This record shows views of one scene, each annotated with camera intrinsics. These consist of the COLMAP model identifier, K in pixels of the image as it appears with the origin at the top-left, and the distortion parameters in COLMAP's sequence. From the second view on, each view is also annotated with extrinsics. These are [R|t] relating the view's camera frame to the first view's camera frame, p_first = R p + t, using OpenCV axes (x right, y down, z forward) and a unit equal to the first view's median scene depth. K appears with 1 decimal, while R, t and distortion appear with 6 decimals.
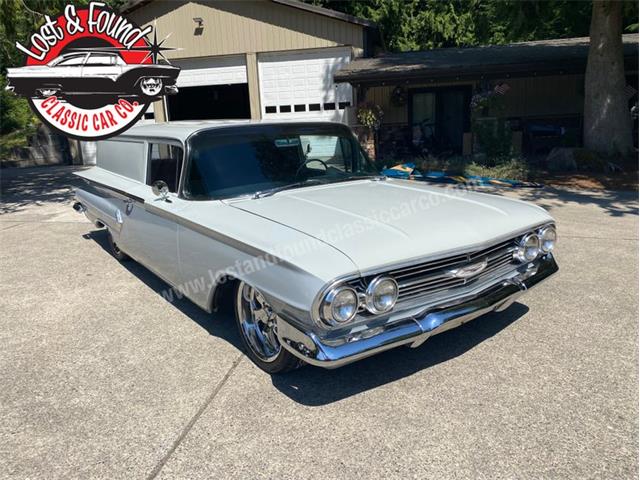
lens RADIAL K [[487.0, 0, 323.9], [0, 487.0, 243.6], [0, 0, 1]] dist [0.028505, -0.029818]
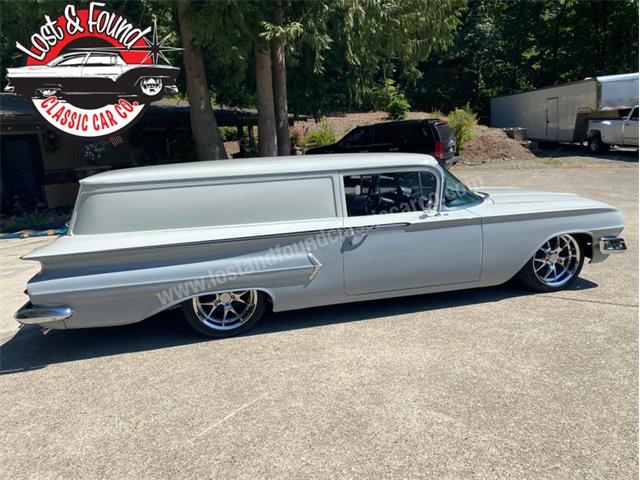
lens RADIAL K [[487.0, 0, 316.0], [0, 487.0, 241.8], [0, 0, 1]] dist [0.028505, -0.029818]
pose [[0.391572, -0.167538, 0.904767, -1.231837], [0.268833, 0.961212, 0.061642, -0.144963], [-0.880000, 0.219094, 0.421423, 0.628150]]
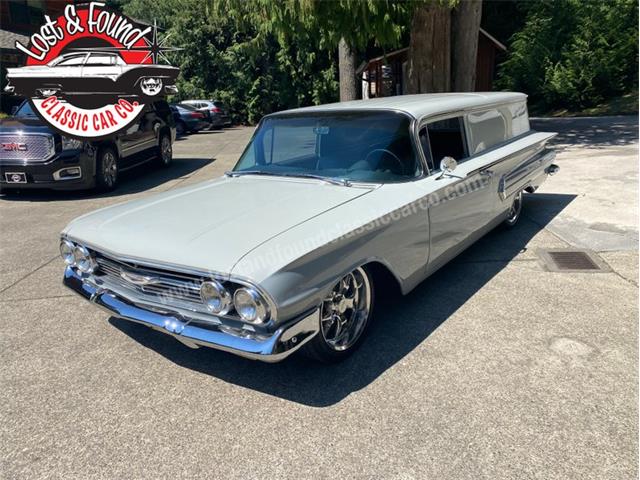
lens RADIAL K [[487.0, 0, 318.1], [0, 487.0, 239.4], [0, 0, 1]] dist [0.028505, -0.029818]
pose [[0.274110, 0.294398, -0.915529, 0.797889], [-0.189156, 0.949900, 0.248817, -0.213186], [0.942912, 0.104975, 0.316064, 0.614847]]
